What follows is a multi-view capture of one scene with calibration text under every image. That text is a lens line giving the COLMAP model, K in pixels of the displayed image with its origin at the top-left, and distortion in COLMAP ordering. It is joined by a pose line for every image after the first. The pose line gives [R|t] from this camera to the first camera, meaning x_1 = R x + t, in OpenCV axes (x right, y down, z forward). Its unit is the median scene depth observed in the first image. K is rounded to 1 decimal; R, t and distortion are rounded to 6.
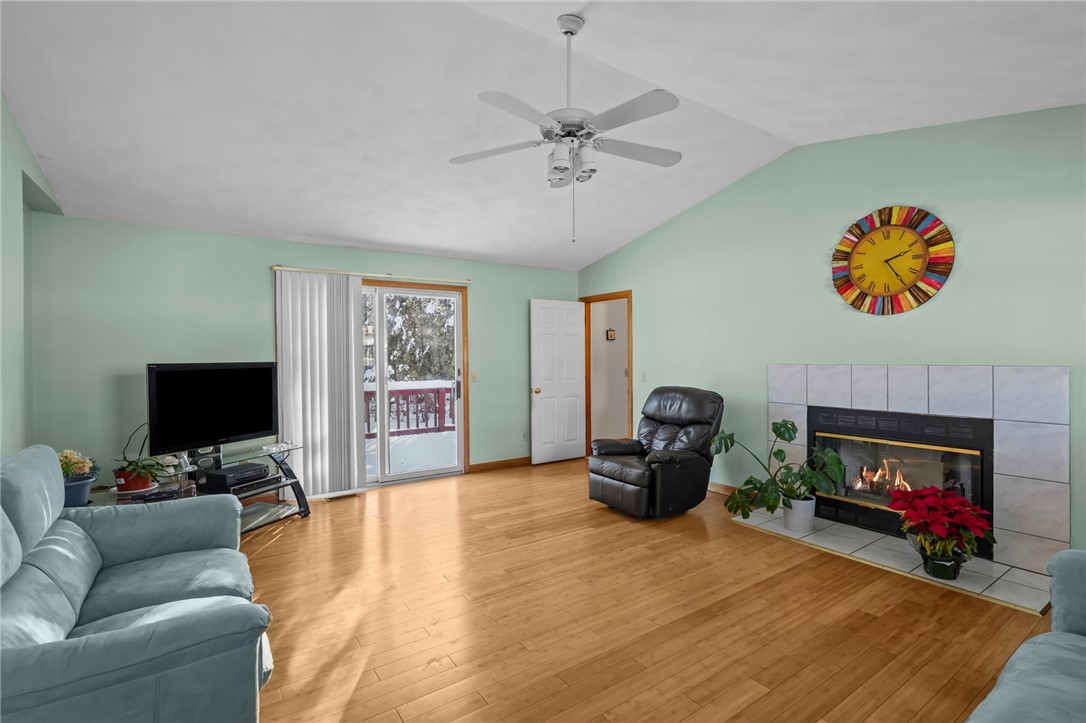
lens RADIAL K [[504.5, 0, 543.0], [0, 504.5, 361.5], [0, 0, 1]] dist [-0.001569, 0.000200]
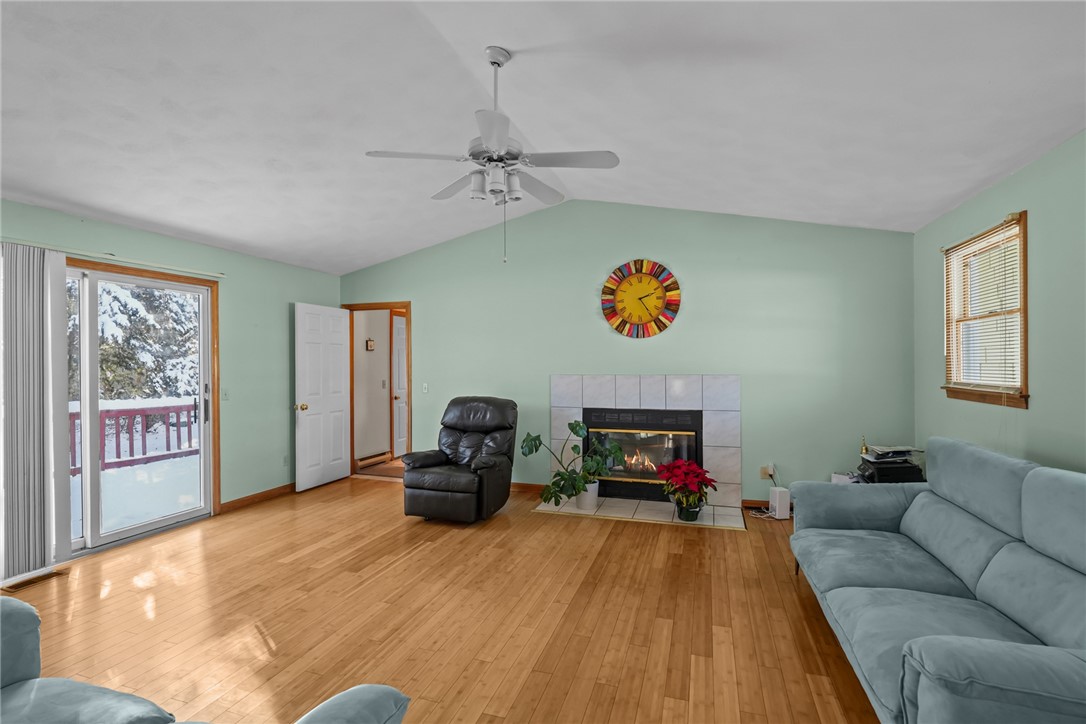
lens RADIAL K [[505.2, 0, 543.0], [0, 505.2, 362.0], [0, 0, 1]] dist [-0.002446, 0.000145]
pose [[0.791171, 0.006067, 0.611565, -0.345807], [0.005065, 0.999851, -0.016473, -0.006248], [-0.611574, 0.016131, 0.791023, 0.076261]]
